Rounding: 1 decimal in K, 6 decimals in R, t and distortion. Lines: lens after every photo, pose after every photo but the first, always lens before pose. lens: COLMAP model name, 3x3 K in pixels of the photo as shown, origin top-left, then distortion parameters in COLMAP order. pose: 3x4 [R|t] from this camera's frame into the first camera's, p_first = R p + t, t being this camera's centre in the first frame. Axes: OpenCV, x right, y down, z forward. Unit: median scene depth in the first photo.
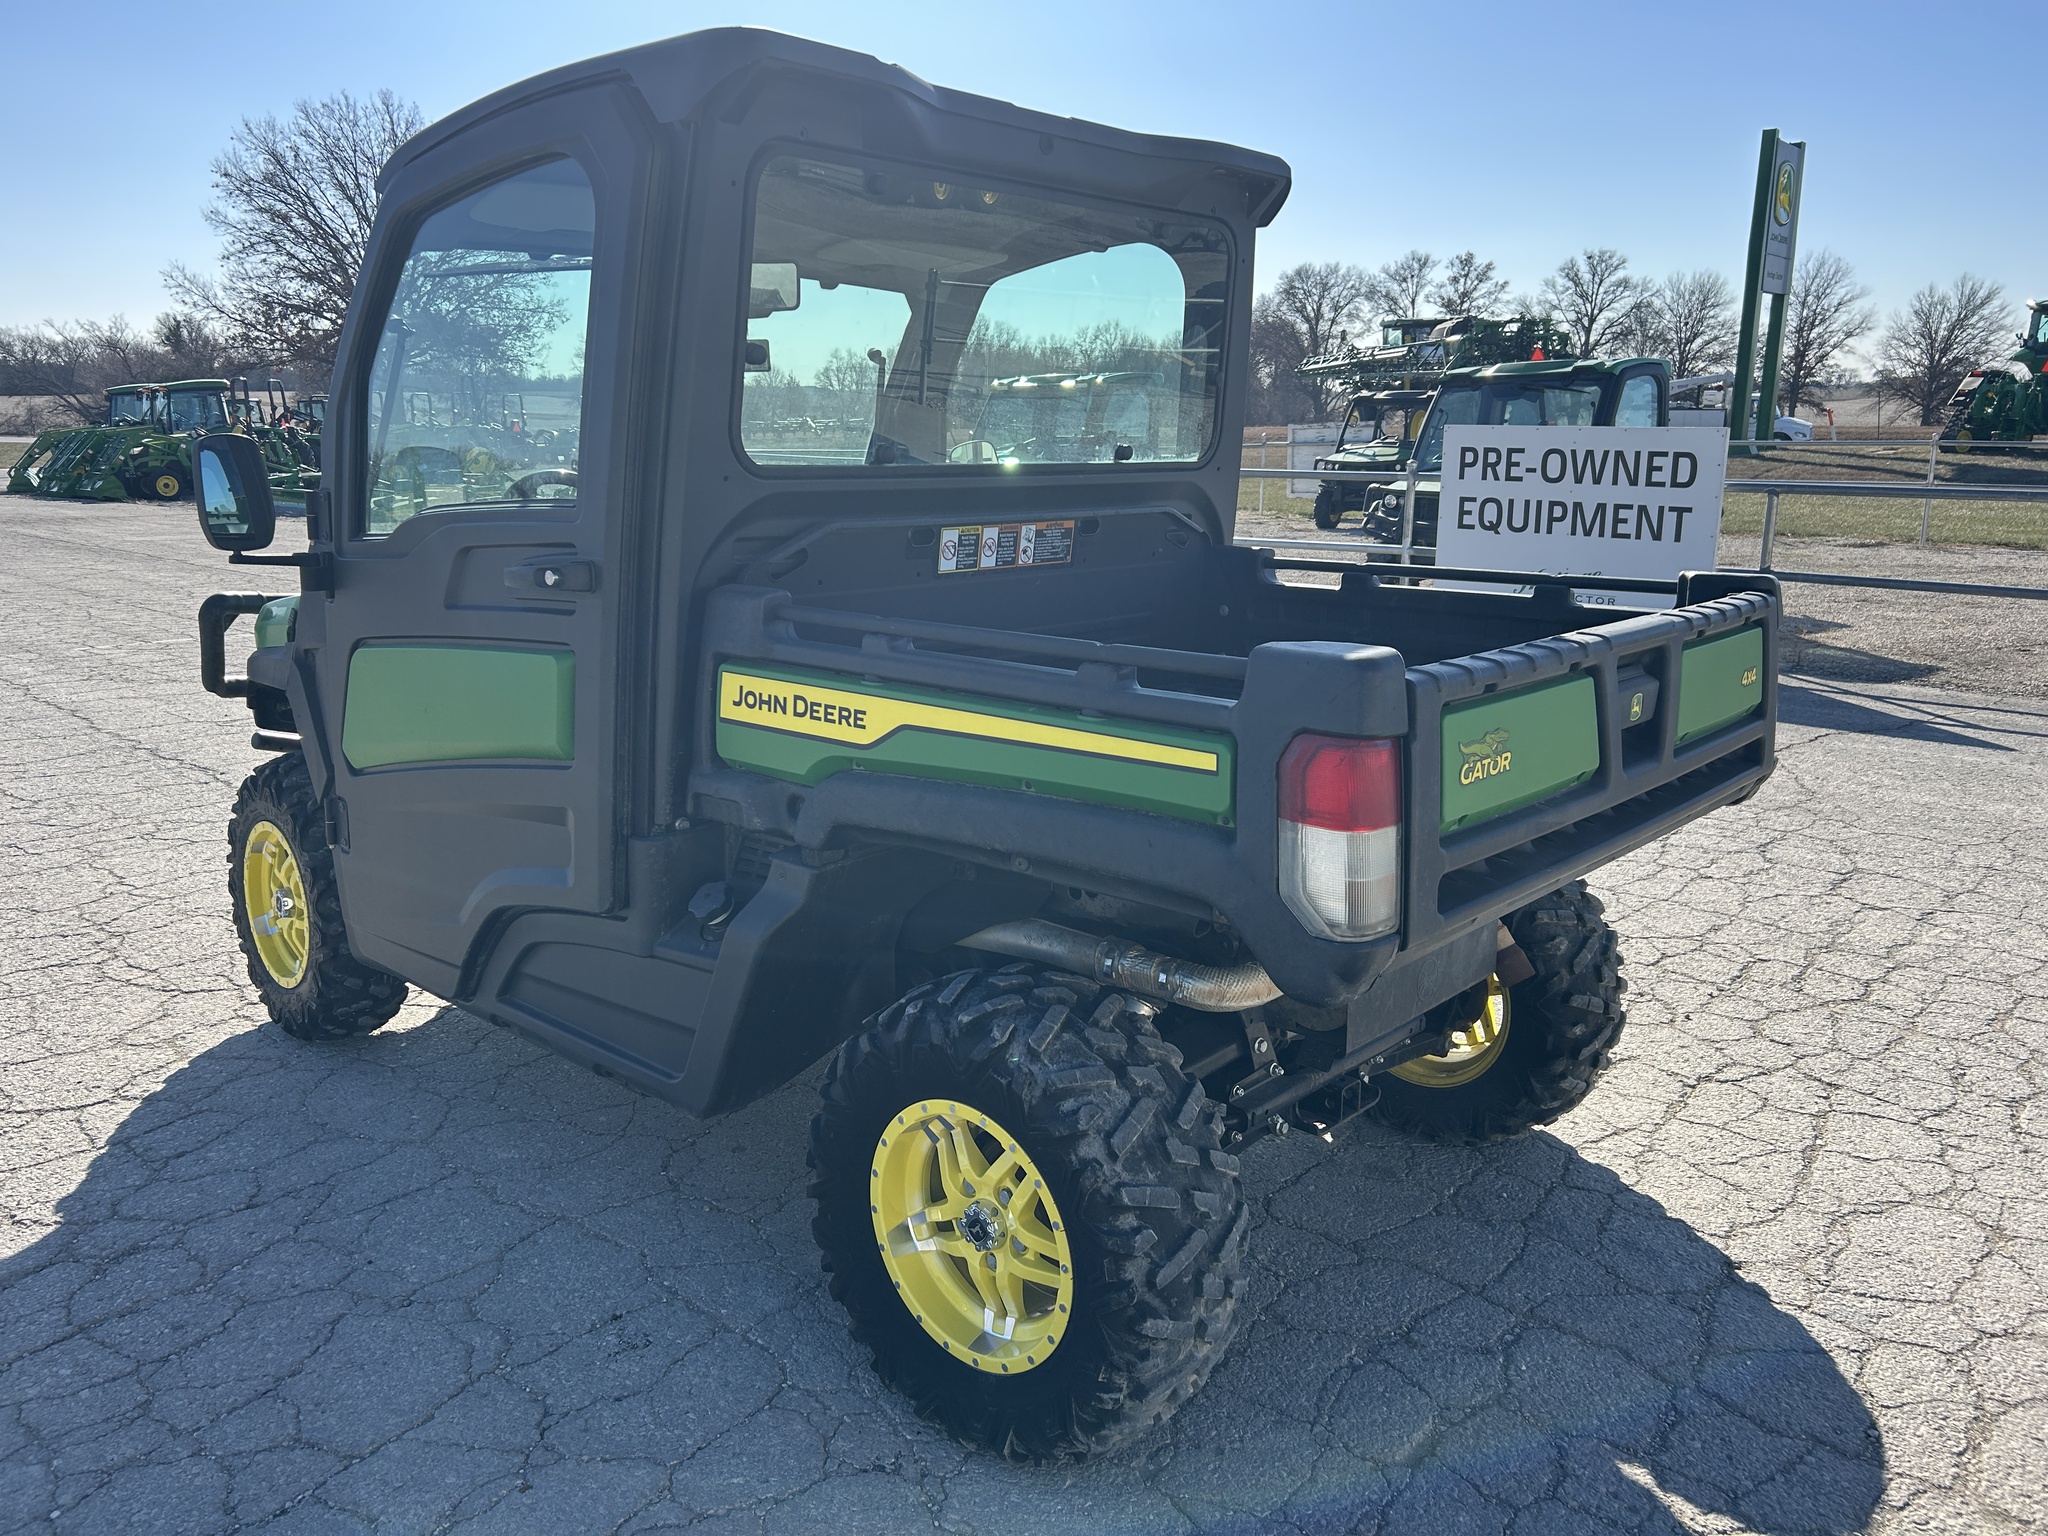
lens RADIAL K [[1546.0, 0, 1022.5], [0, 1546.0, 776.0], [0, 0, 1]] dist [0.052006, -0.055350]
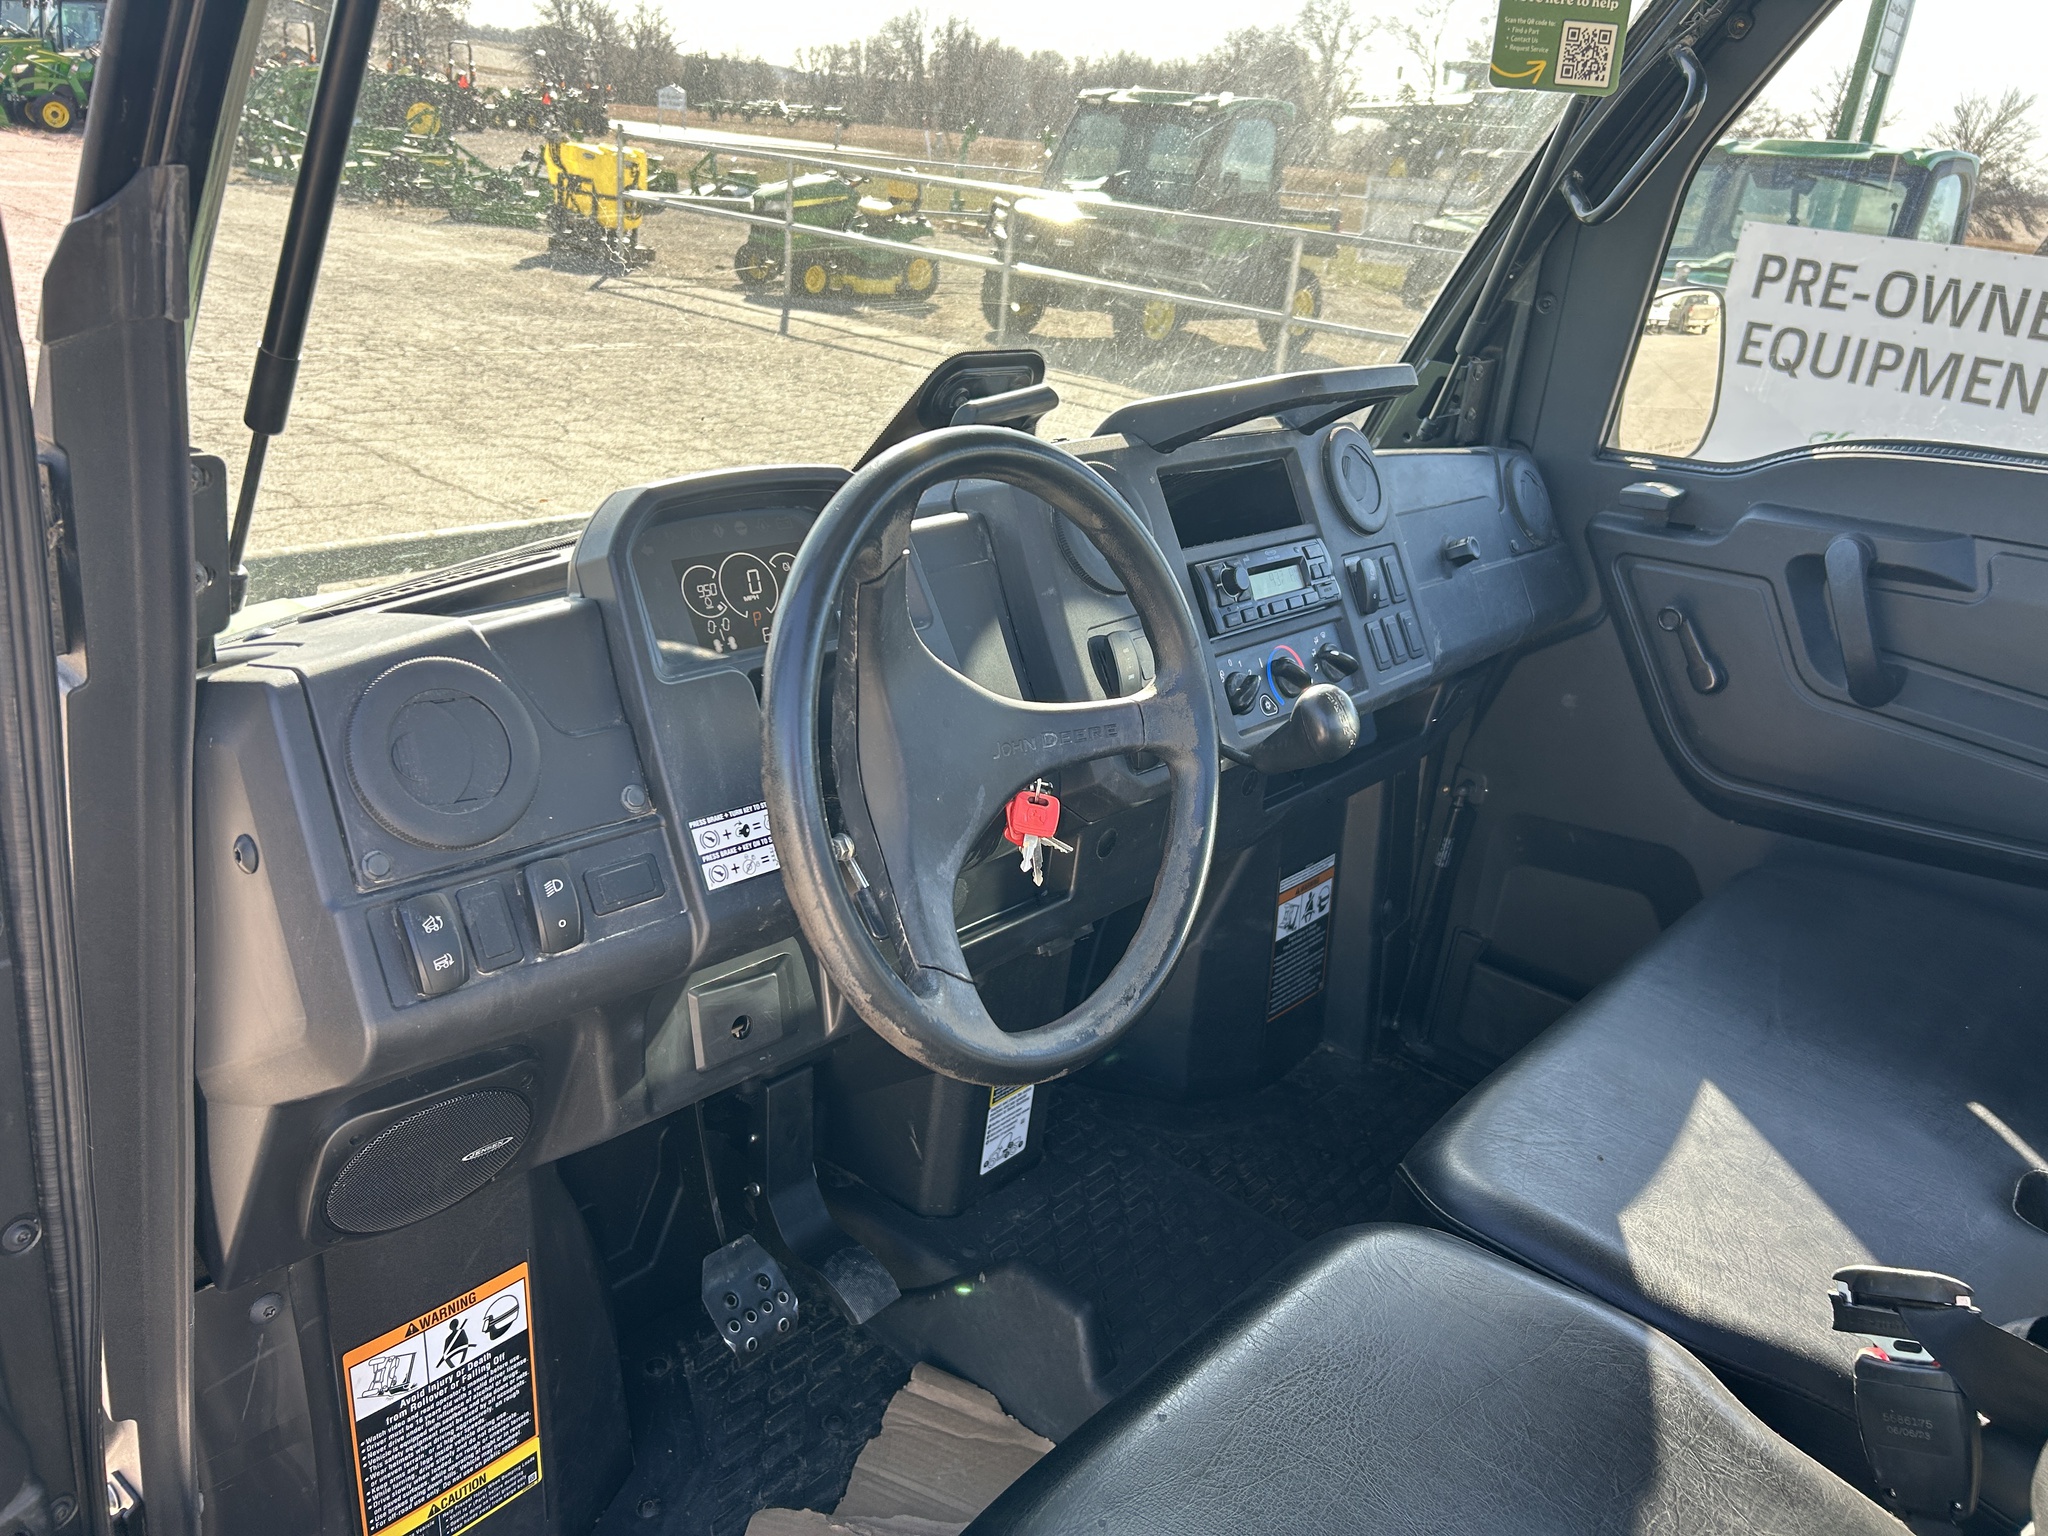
lens RADIAL K [[1546.0, 0, 1028.0], [0, 1546.0, 750.2], [0, 0, 1]] dist [0.052006, -0.055350]
pose [[0.995278, 0.082742, 0.050742, -0.090351], [-0.089540, 0.984477, 0.150953, -0.057474], [-0.037464, -0.154784, 0.987238, 0.229802]]
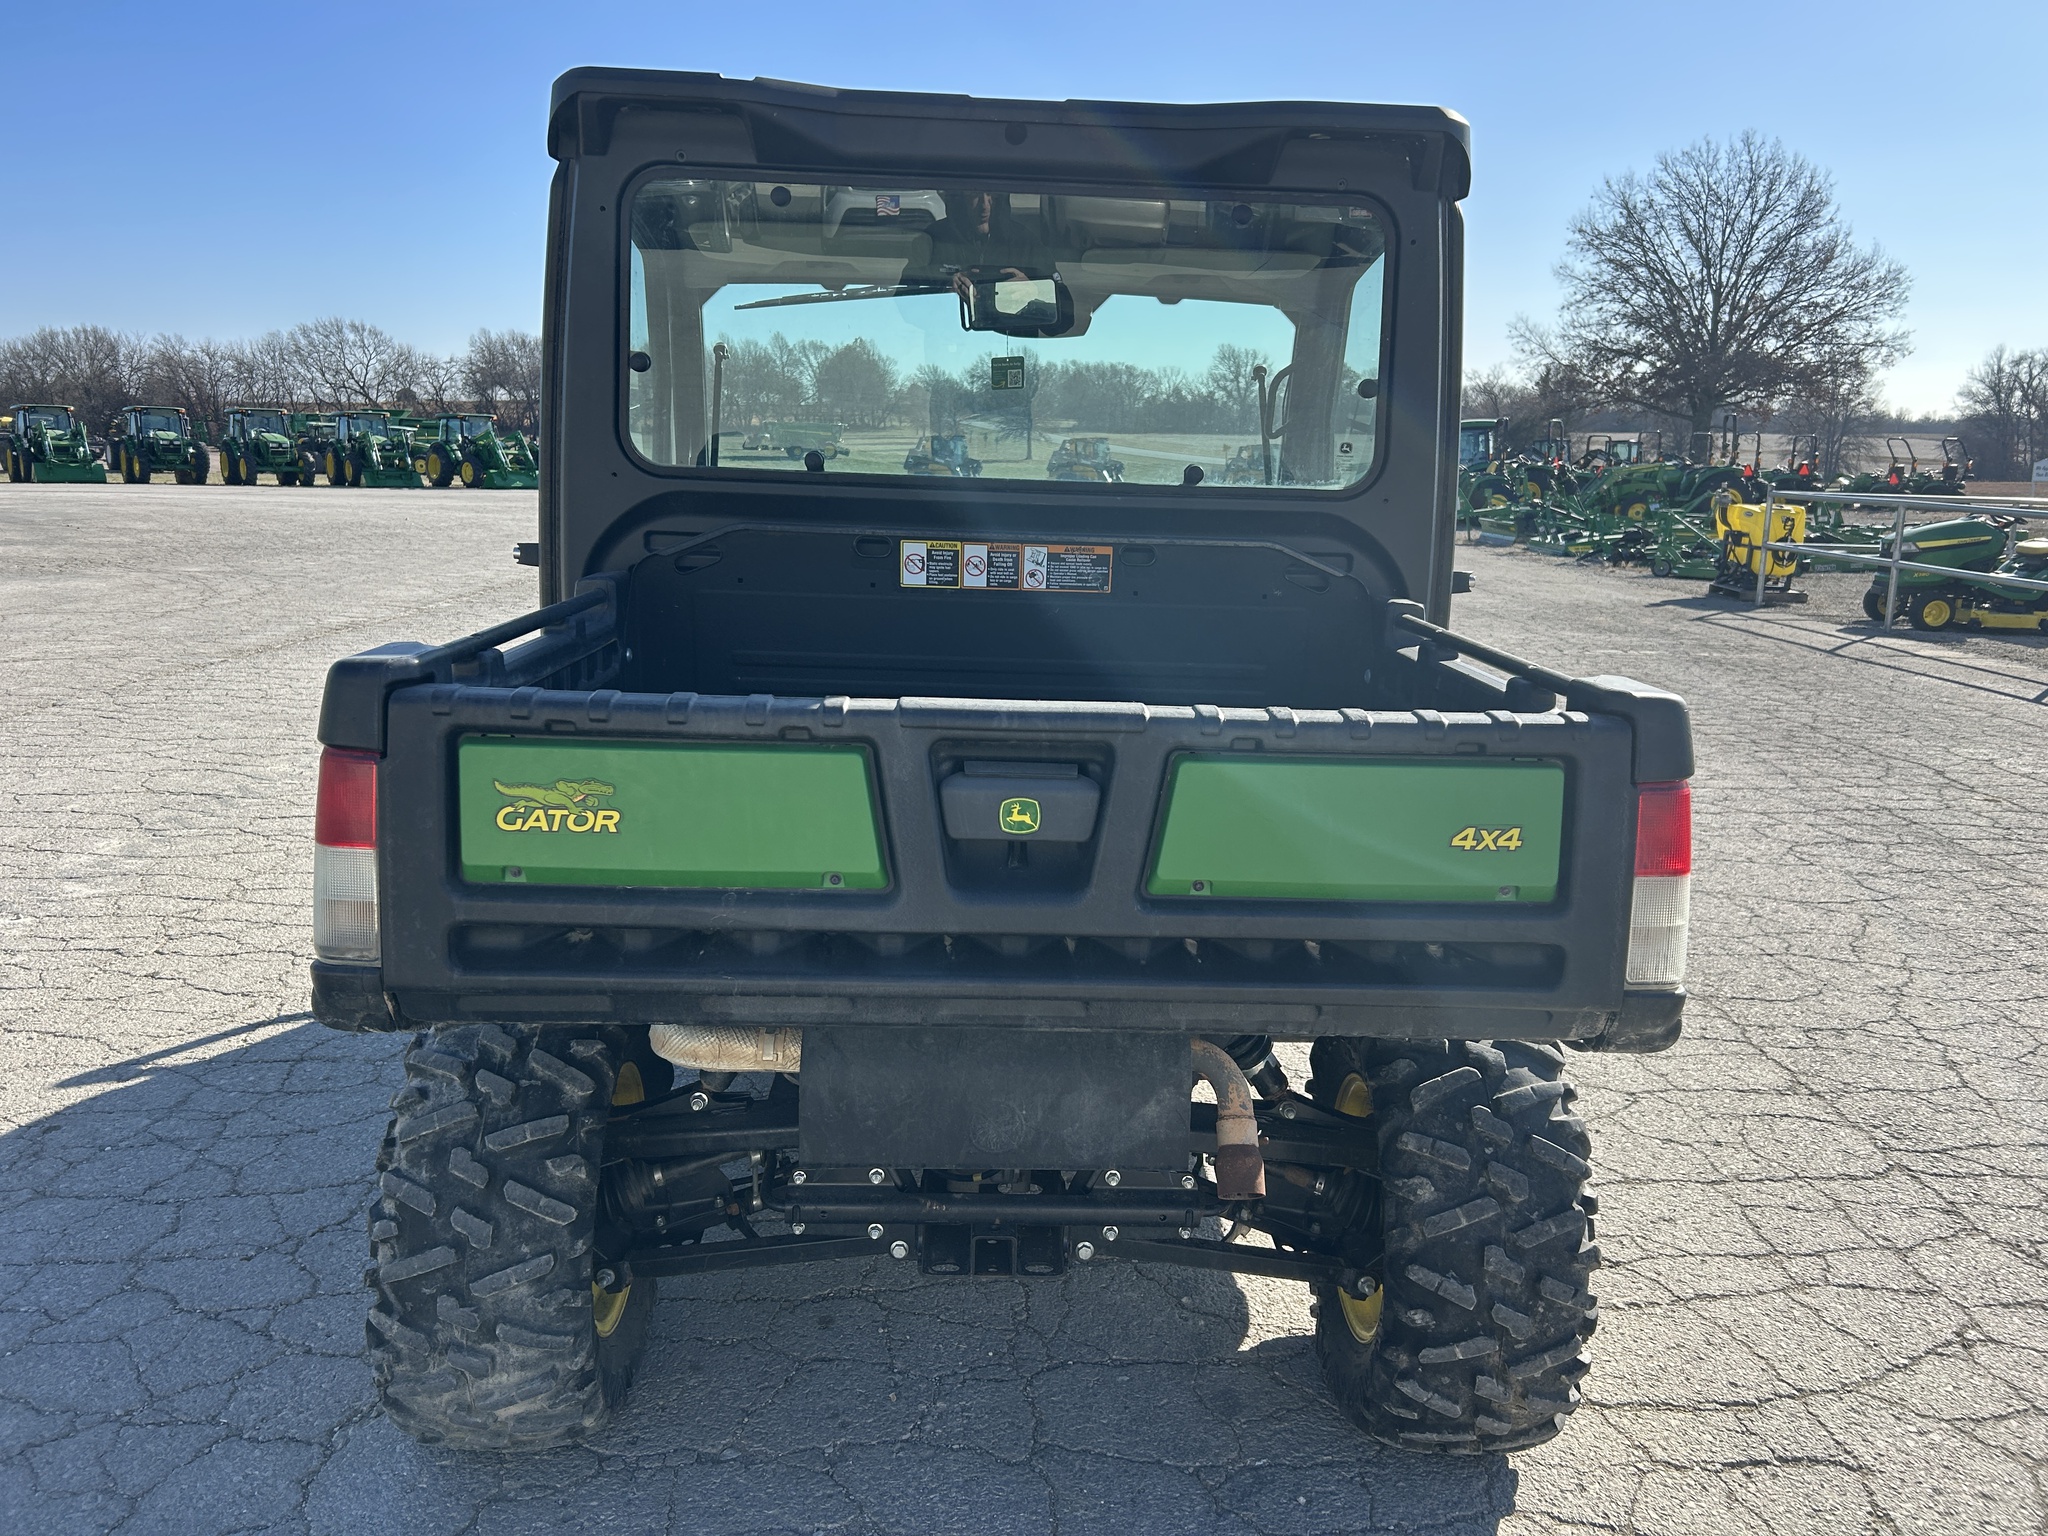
lens RADIAL K [[1546.0, 0, 1035.6], [0, 1546.0, 760.2], [0, 0, 1]] dist [0.052006, -0.055350]
pose [[0.697103, 0.158404, -0.699254, 0.194579], [-0.182947, 0.982303, 0.040139, -0.021695], [0.693237, 0.099945, 0.713746, 0.103980]]
